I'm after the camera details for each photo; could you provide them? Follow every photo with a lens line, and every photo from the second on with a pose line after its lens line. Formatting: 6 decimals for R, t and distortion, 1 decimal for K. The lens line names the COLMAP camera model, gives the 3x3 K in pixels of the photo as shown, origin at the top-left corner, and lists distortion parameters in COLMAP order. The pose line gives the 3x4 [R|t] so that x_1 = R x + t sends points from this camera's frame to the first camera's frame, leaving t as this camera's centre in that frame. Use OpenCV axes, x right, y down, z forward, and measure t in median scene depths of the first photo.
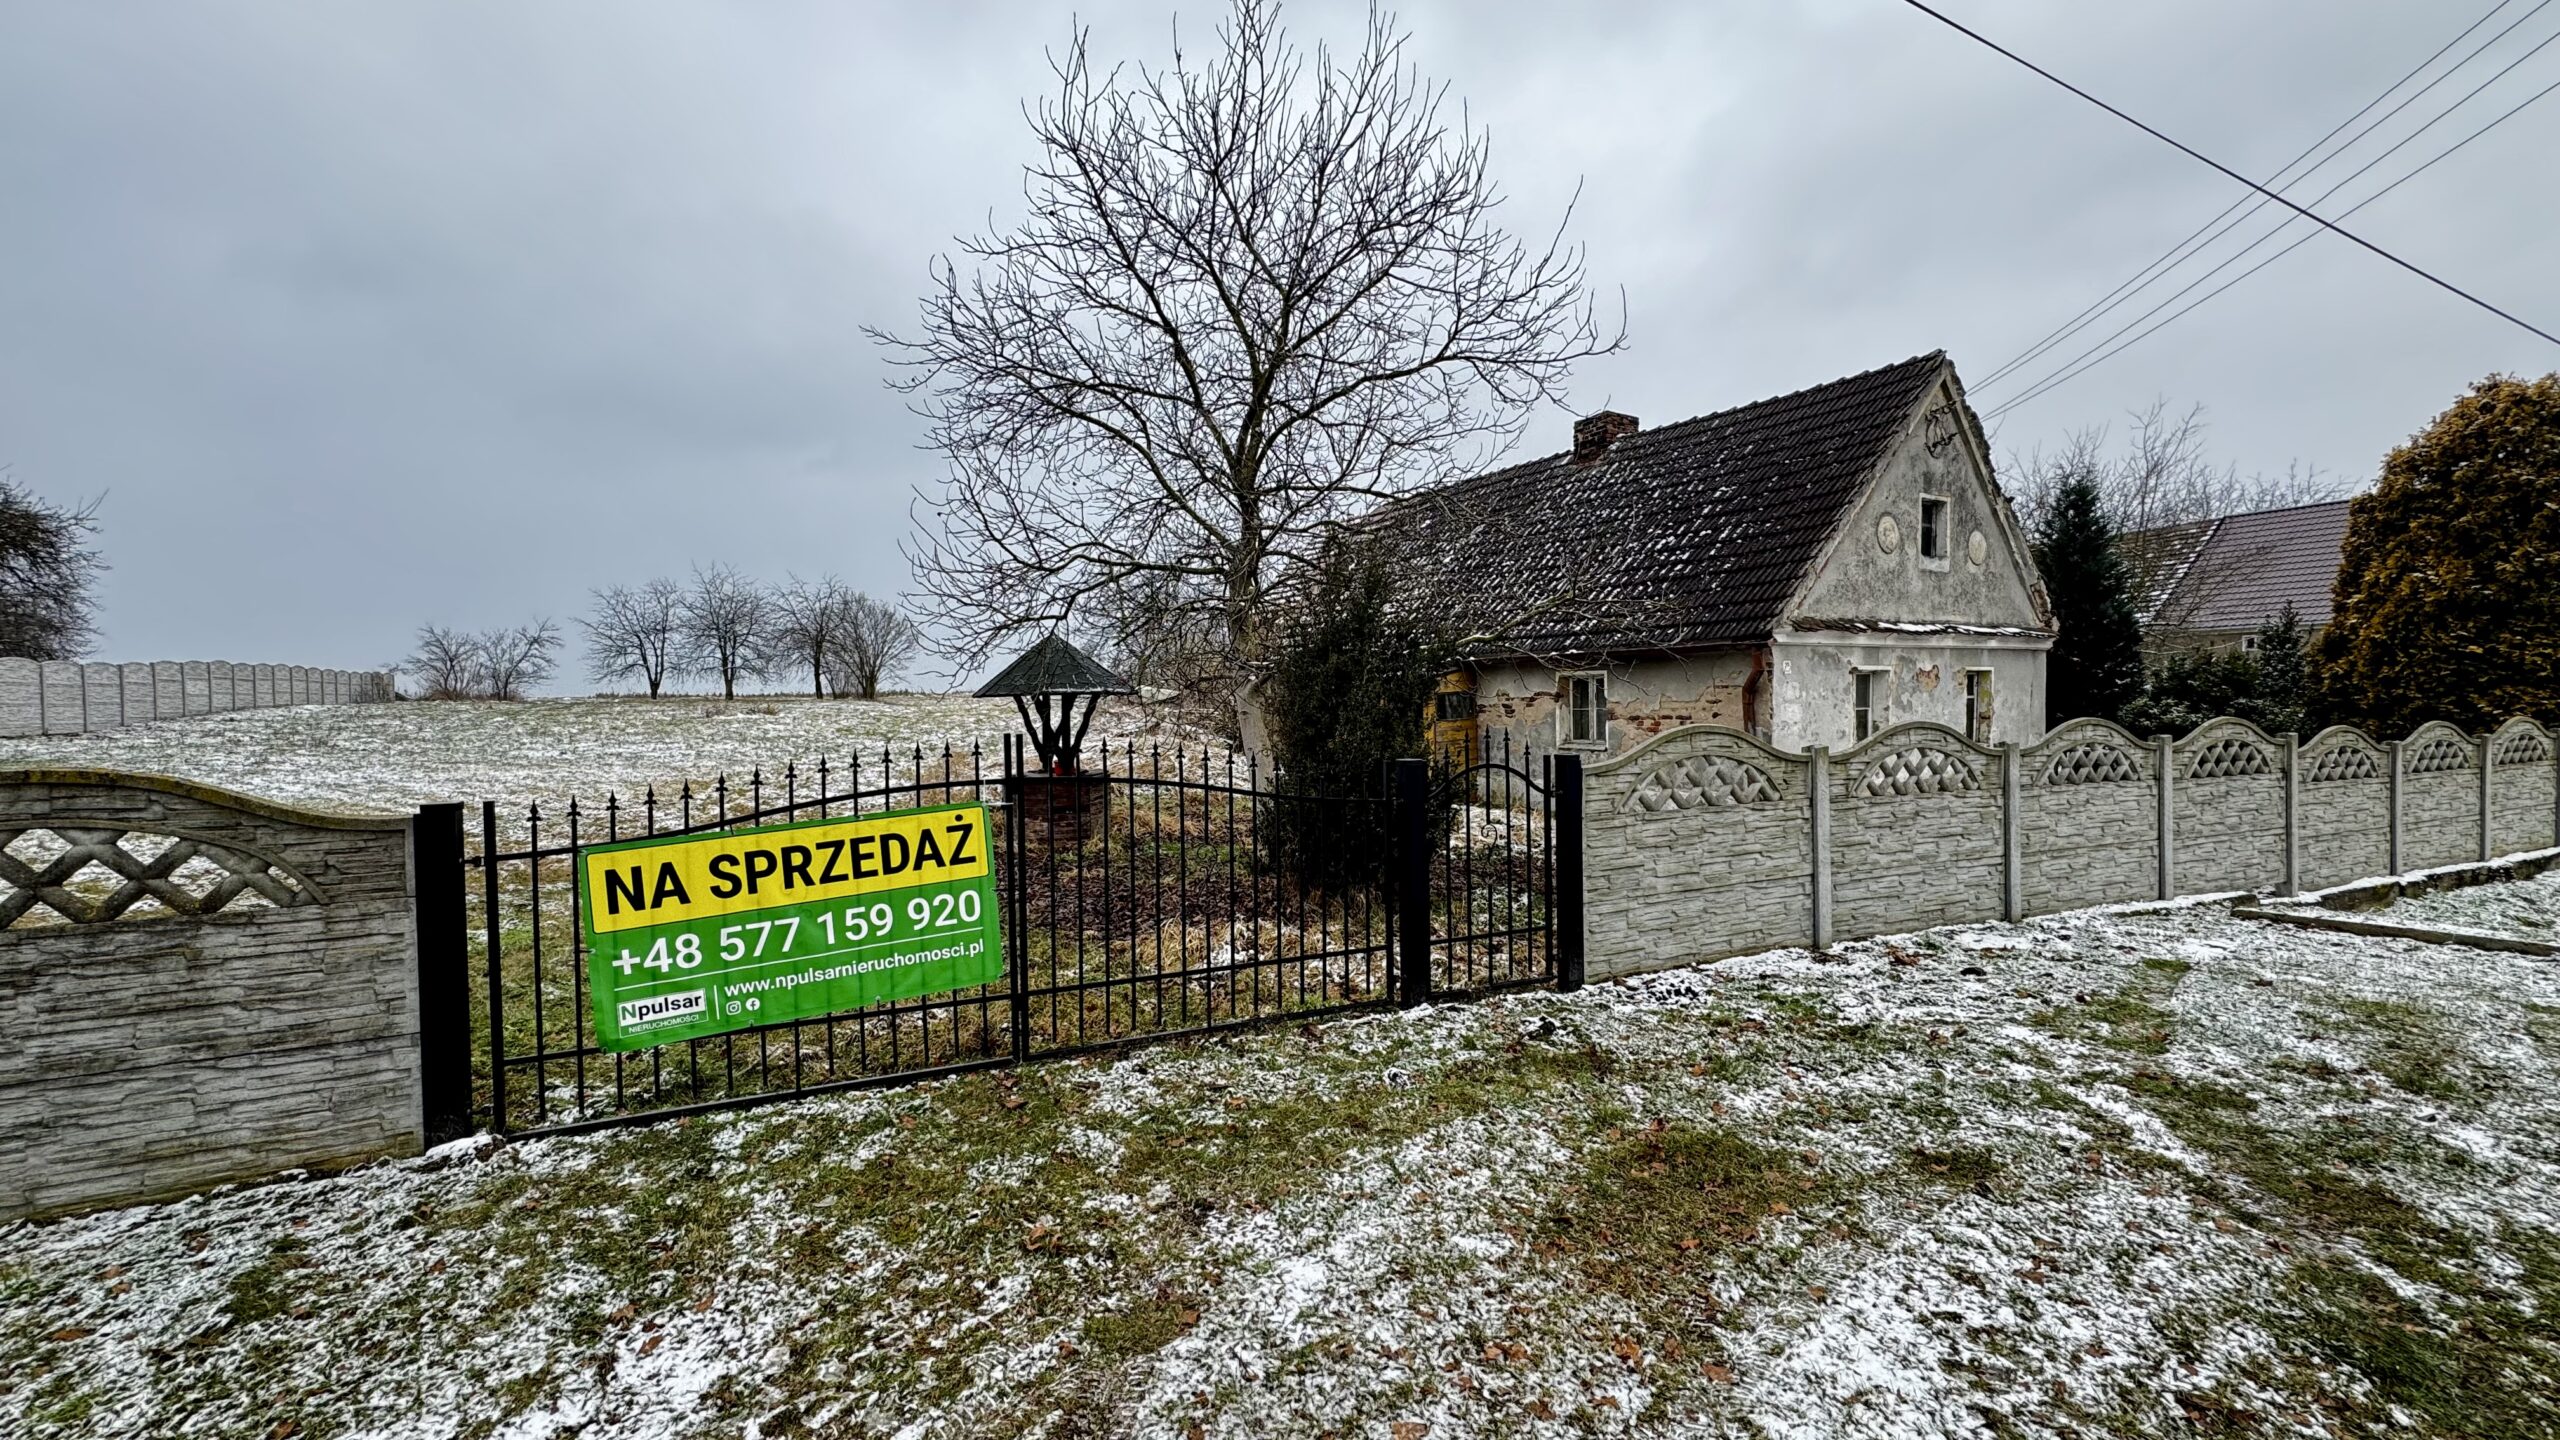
lens RADIAL K [[1008.6, 0, 1286.8], [0, 1008.6, 714.3], [0, 0, 1]] dist [-0.006302, 0.000150]
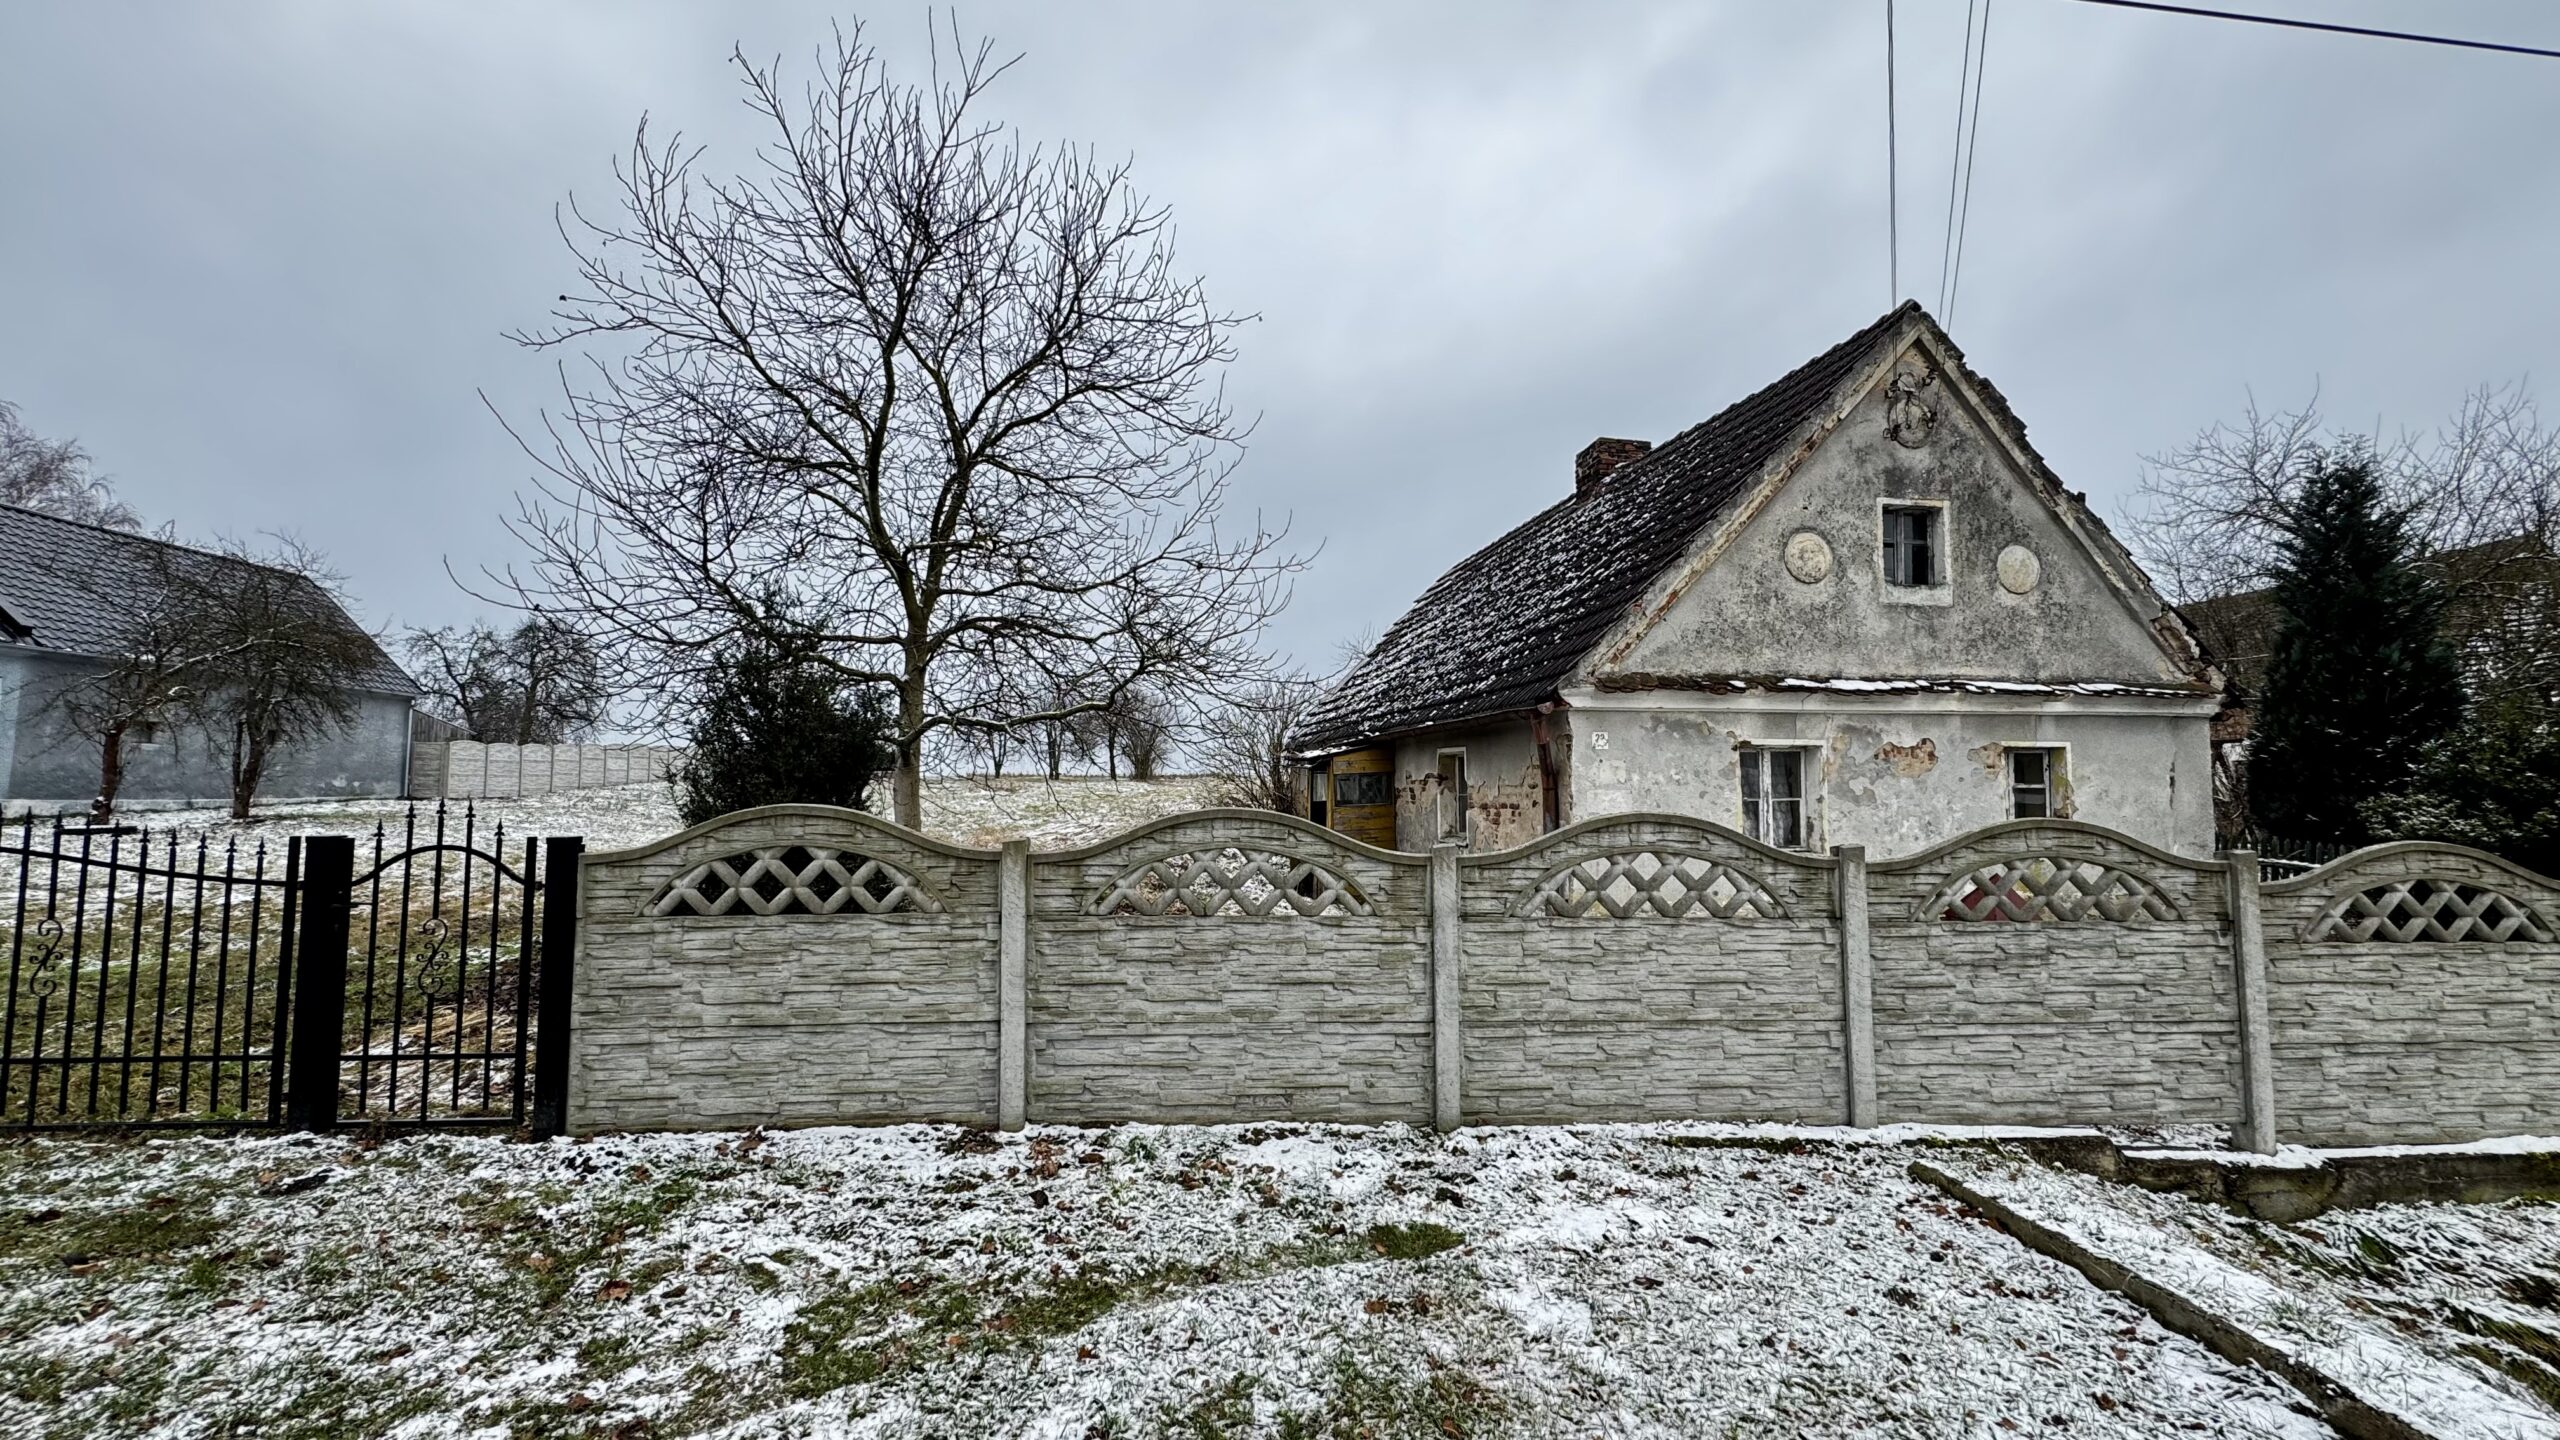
lens RADIAL K [[1008.6, 0, 1279.1], [0, 1008.6, 722.9], [0, 0, 1]] dist [-0.006302, 0.000150]
pose [[0.937437, -0.008578, -0.348048, 0.493268], [-0.017817, 0.997204, -0.072567, -0.000990], [0.347698, 0.074228, 0.934664, 0.202219]]
